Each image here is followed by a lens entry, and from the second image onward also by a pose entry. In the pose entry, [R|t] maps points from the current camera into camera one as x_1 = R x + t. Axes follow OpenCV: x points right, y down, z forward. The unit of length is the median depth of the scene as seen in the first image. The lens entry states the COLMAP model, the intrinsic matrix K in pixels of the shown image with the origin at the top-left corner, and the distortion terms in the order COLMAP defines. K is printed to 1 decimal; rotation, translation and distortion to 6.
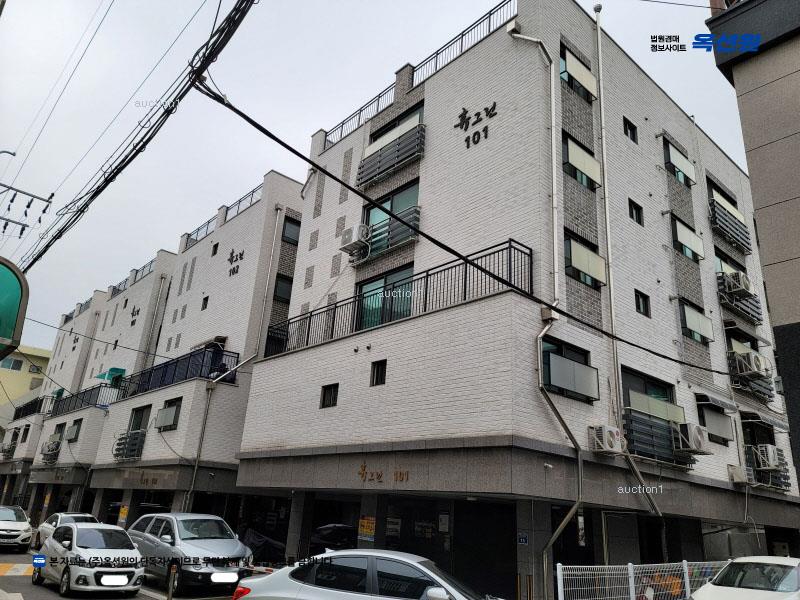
lens RADIAL K [[582.5, 0, 400.0], [0, 582.5, 300.0], [0, 0, 1]] dist [0.049063, -0.001992]
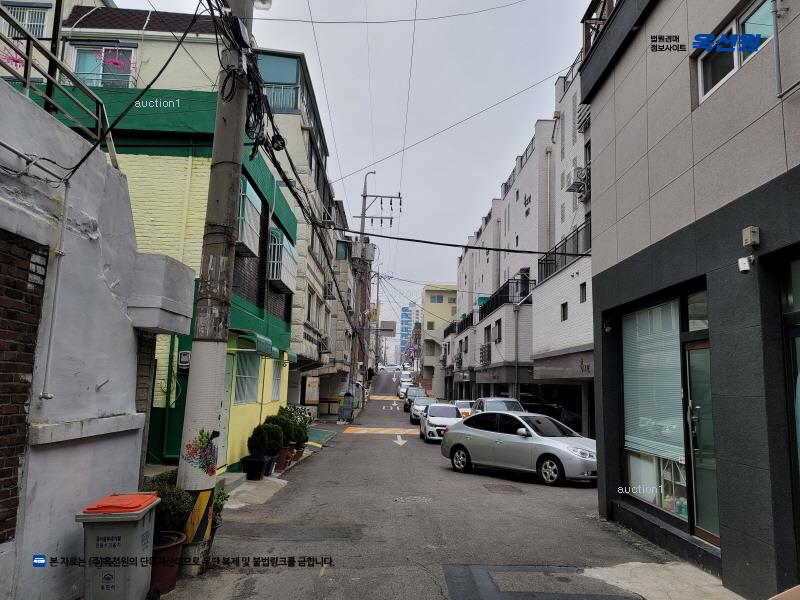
lens RADIAL K [[582.5, 0, 400.0], [0, 582.5, 300.0], [0, 0, 1]] dist [0.049063, -0.001992]
pose [[0.752422, -0.136516, -0.644379, 0.318753], [0.244742, 0.966192, 0.081084, -0.041274], [0.611524, -0.218716, 0.760395, -0.158439]]
